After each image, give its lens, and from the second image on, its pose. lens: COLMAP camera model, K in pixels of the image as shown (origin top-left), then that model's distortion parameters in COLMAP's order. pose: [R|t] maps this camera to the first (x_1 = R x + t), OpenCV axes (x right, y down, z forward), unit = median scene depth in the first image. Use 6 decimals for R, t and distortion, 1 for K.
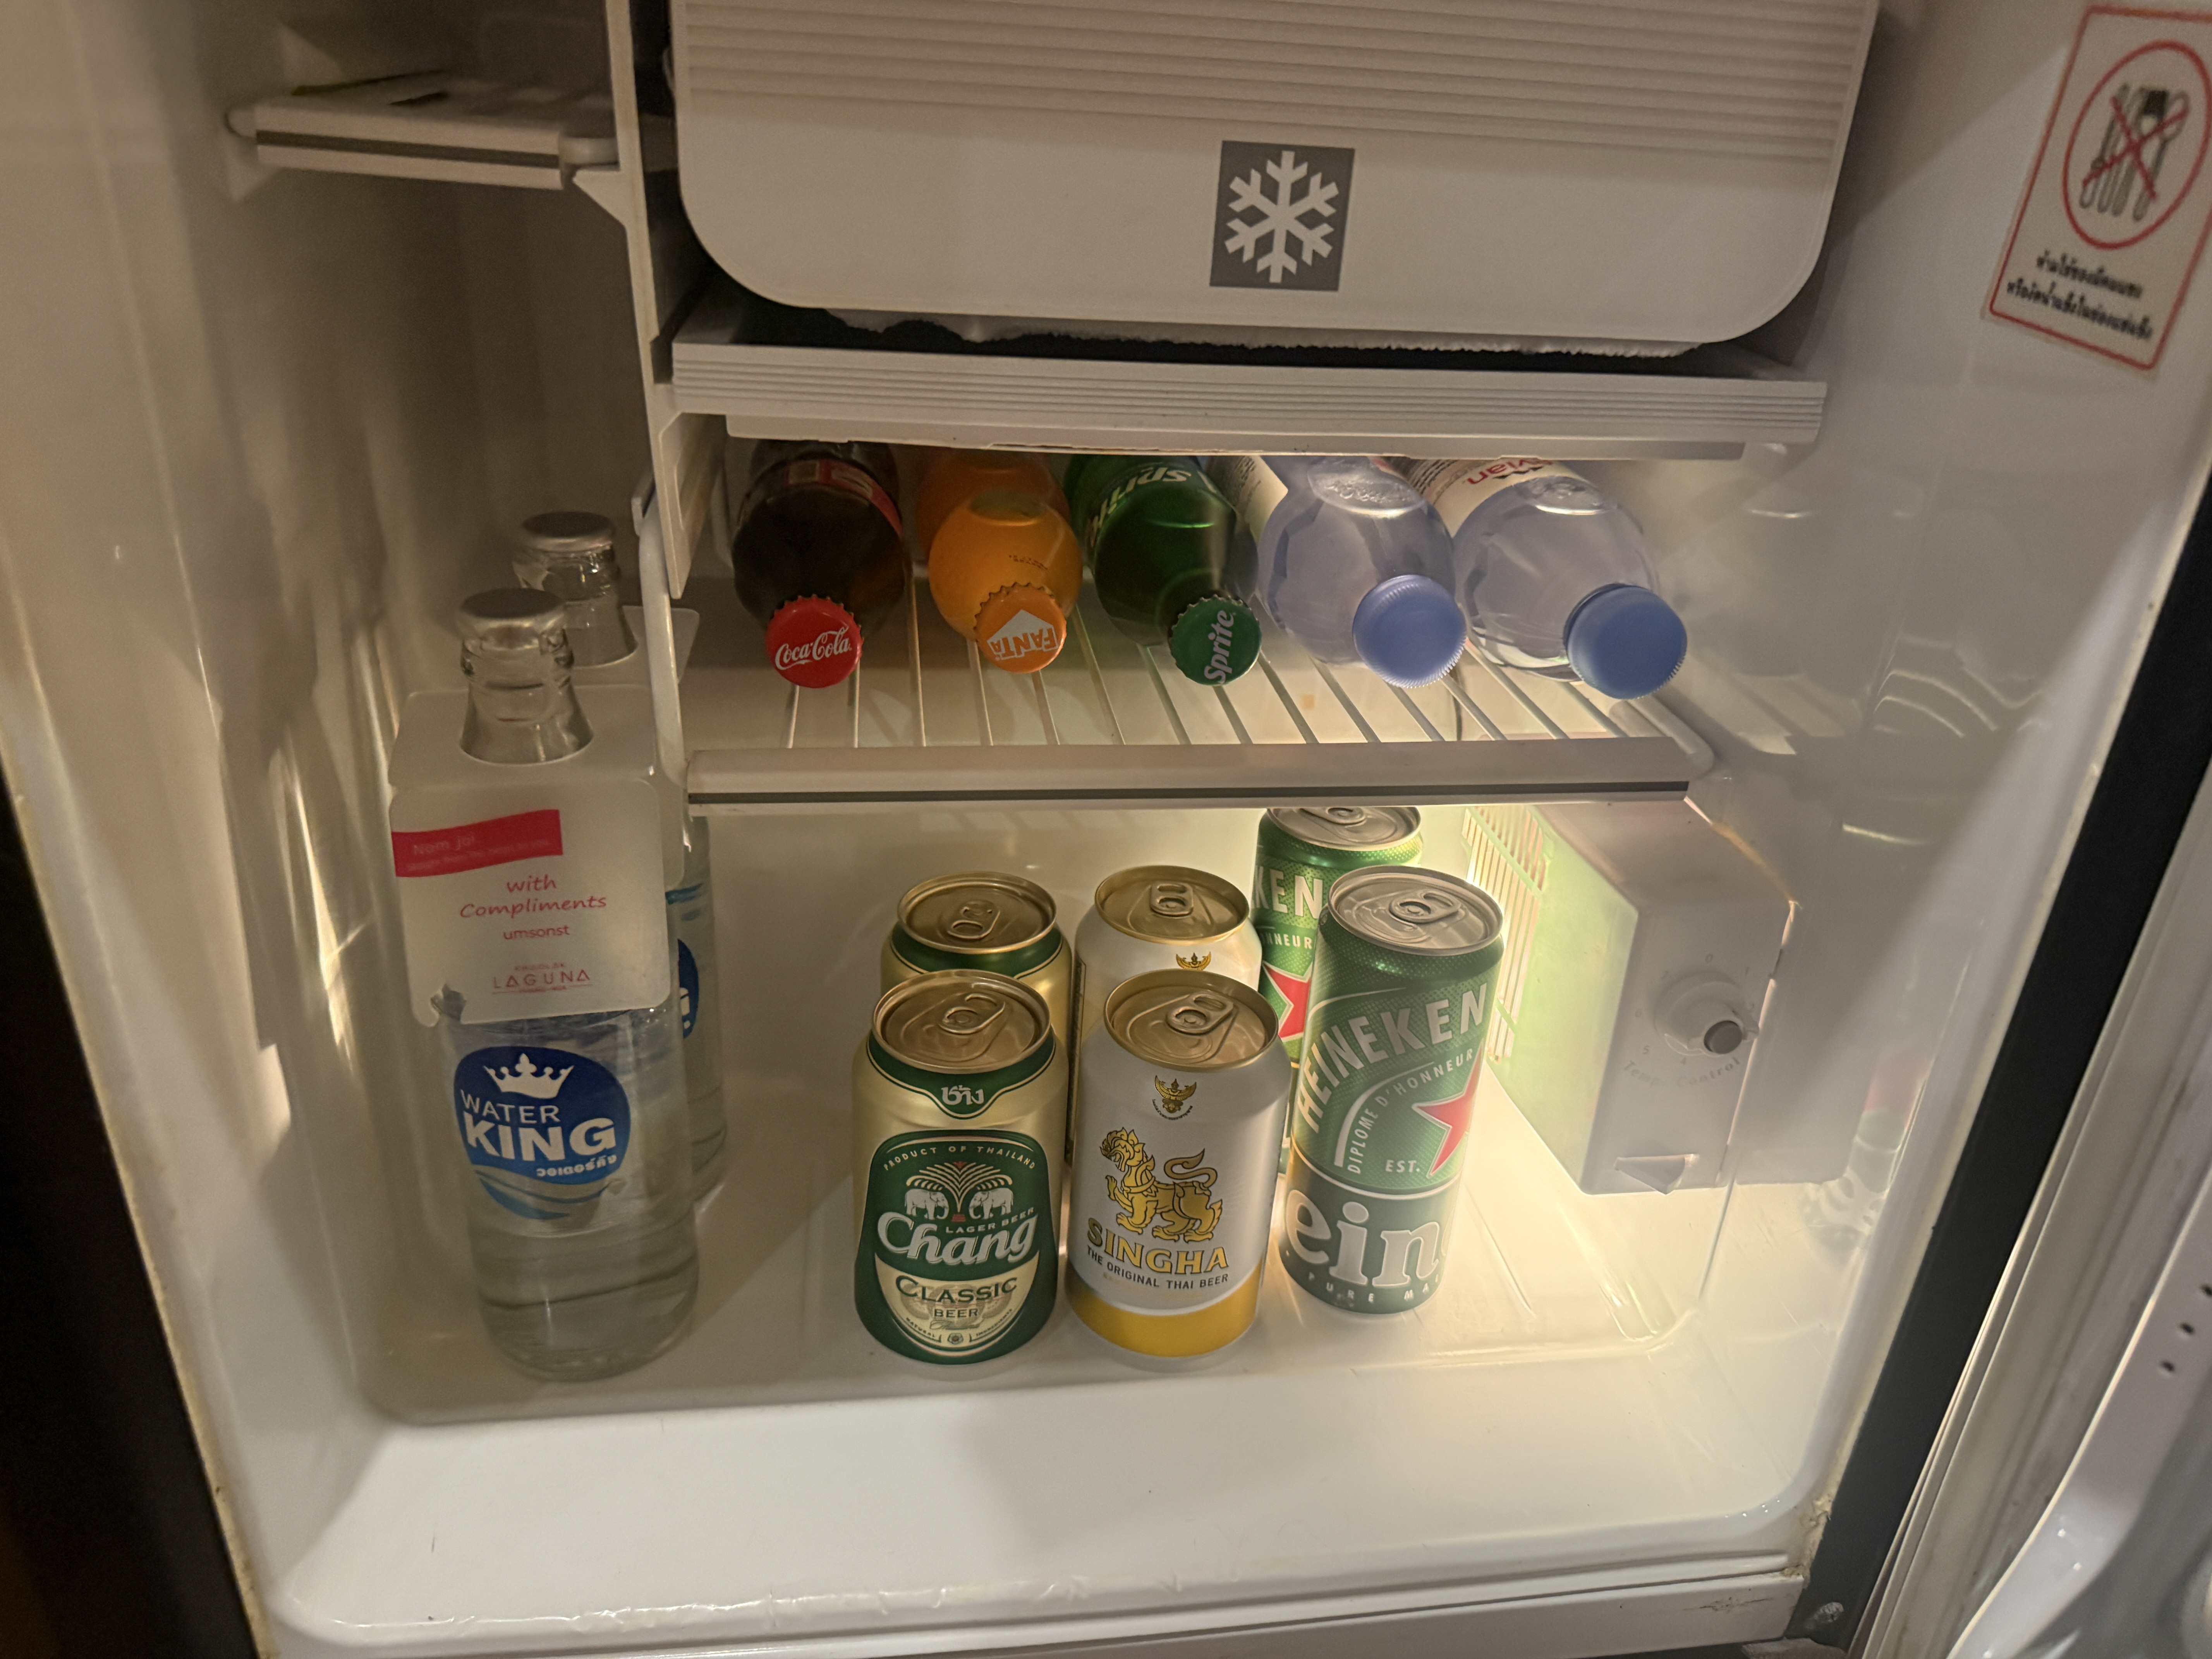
lens RADIAL K [[1552.9, 0, 1106.0], [0, 1552.9, 829.5], [0, 0, 1]] dist [-0.001170, -0.005855]
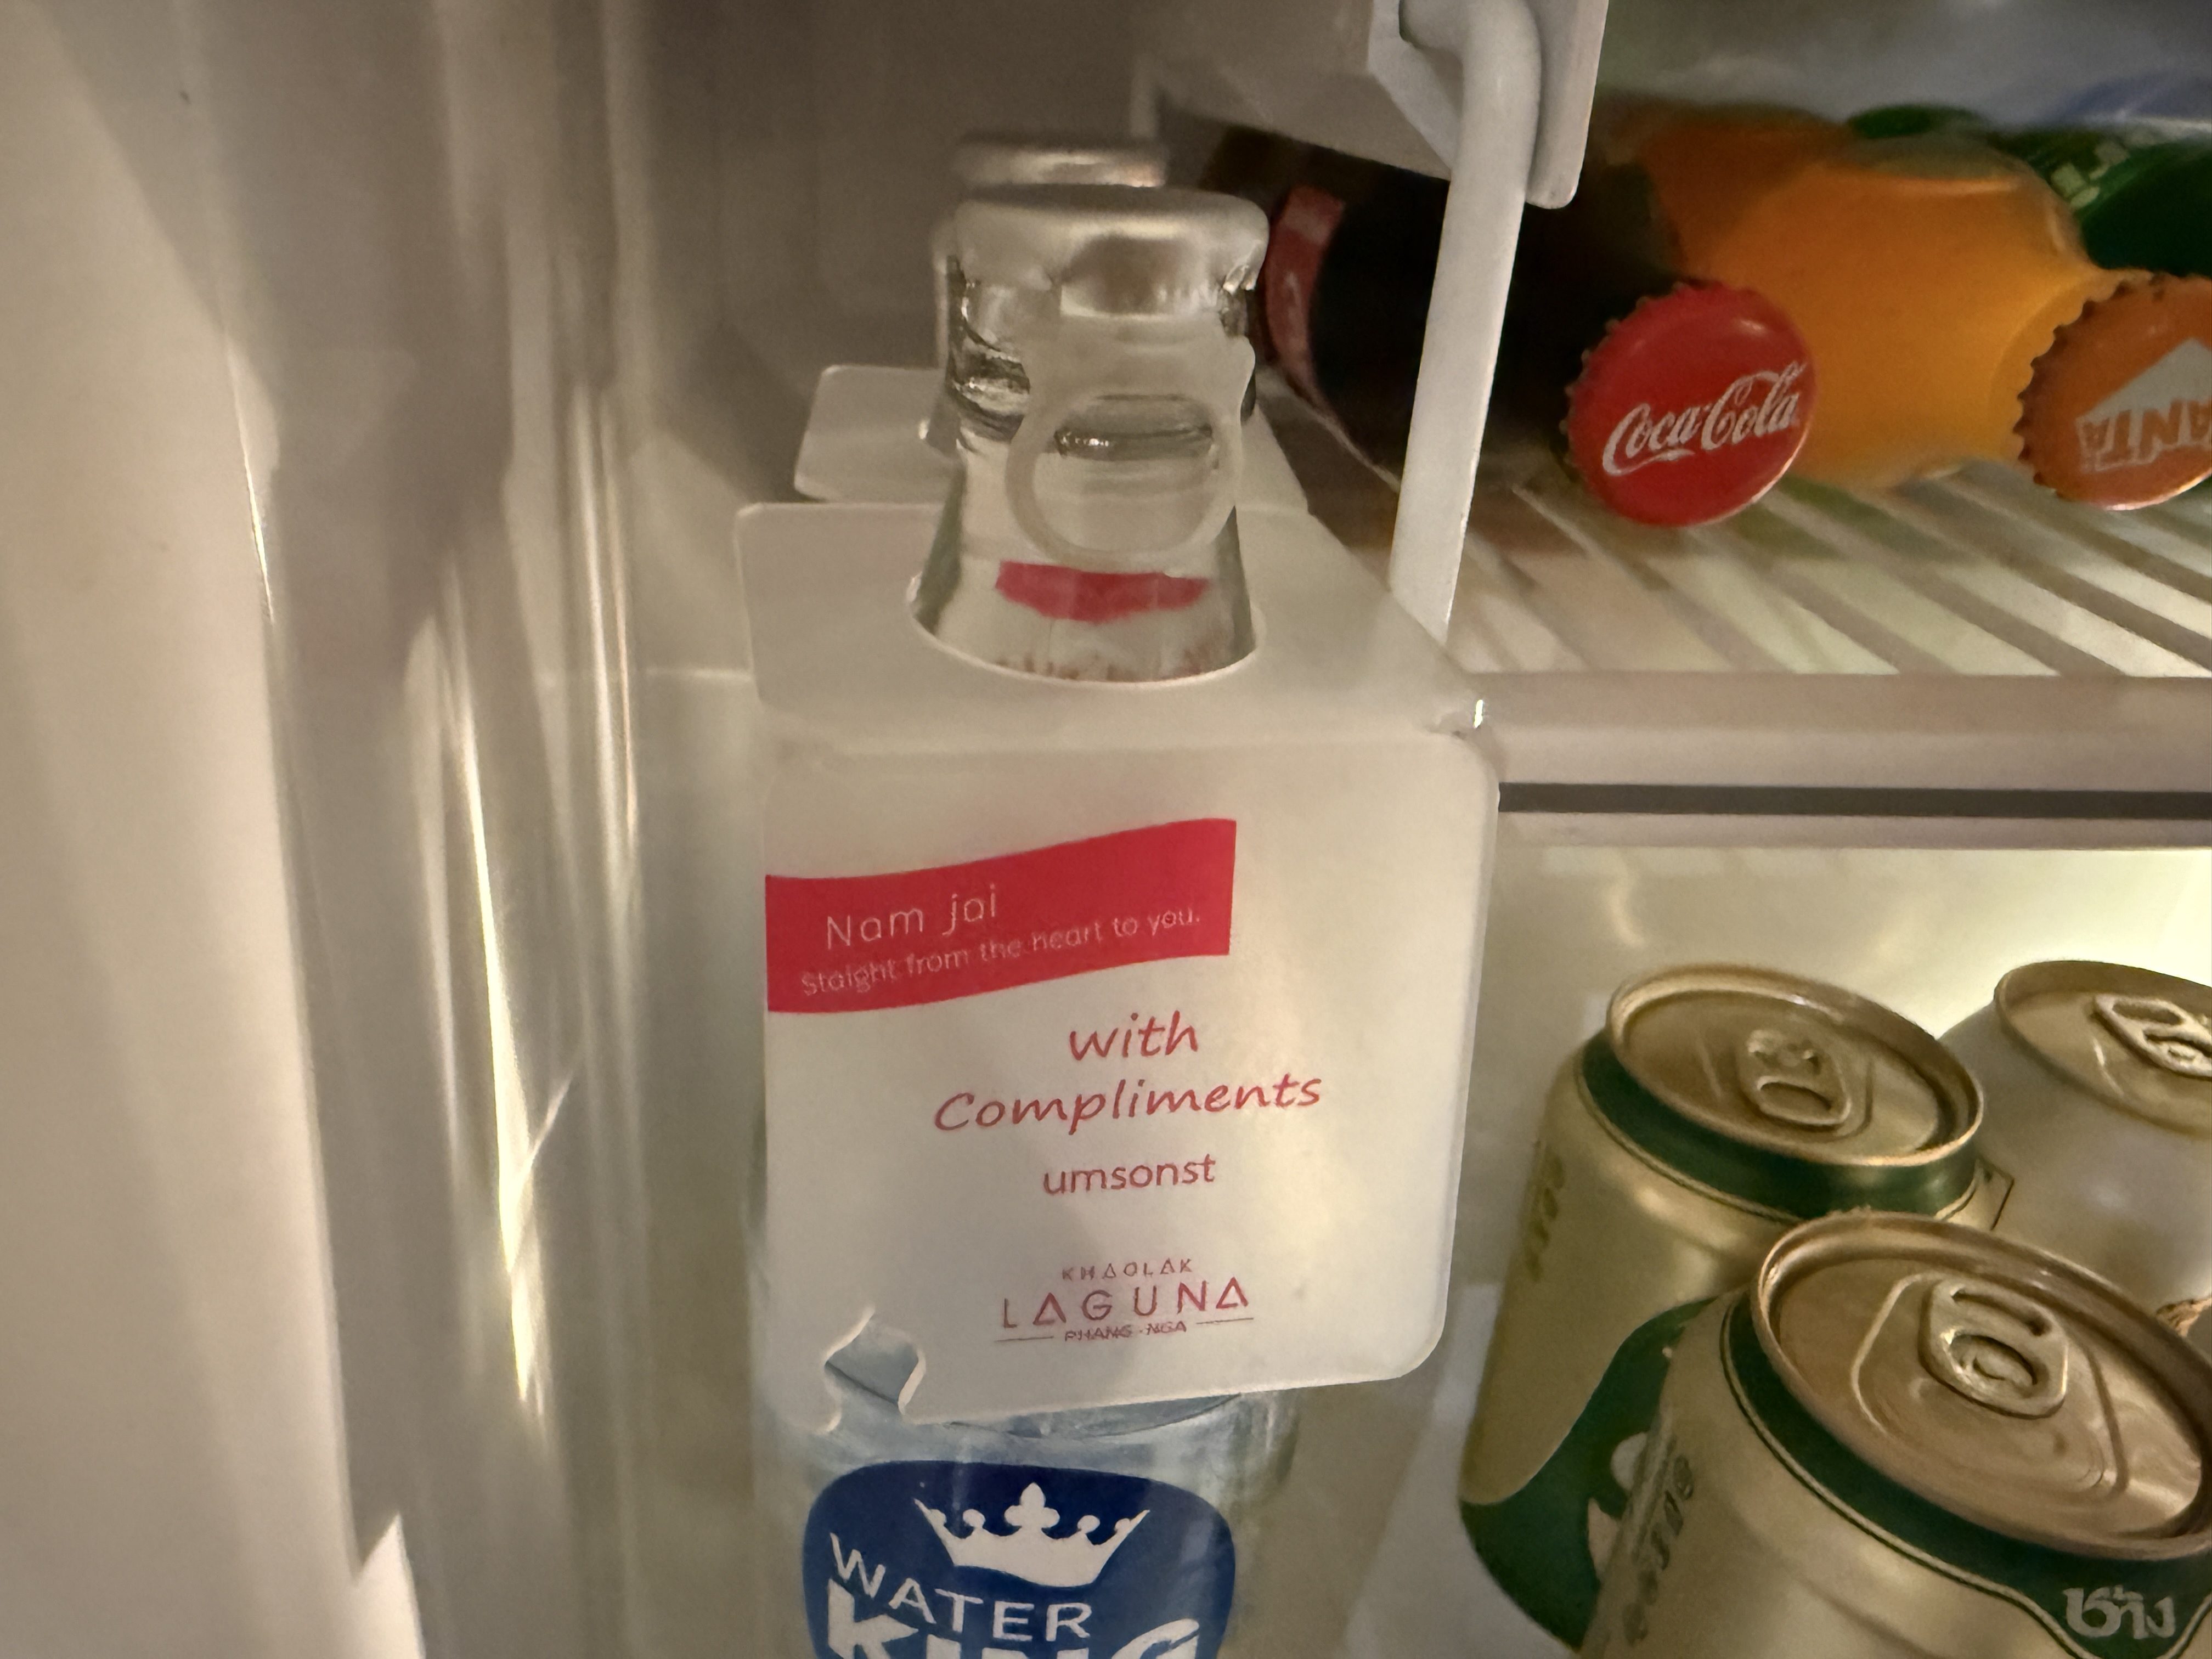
lens RADIAL K [[1891.9, 0, 1103.8], [0, 1891.9, 869.6], [0, 0, 1]] dist [0.035299, -0.001396]
pose [[0.994983, 0.028673, -0.095846, -0.316553], [-0.027313, 0.999507, 0.015476, -0.006991], [0.096243, -0.012781, 0.995276, 0.552726]]
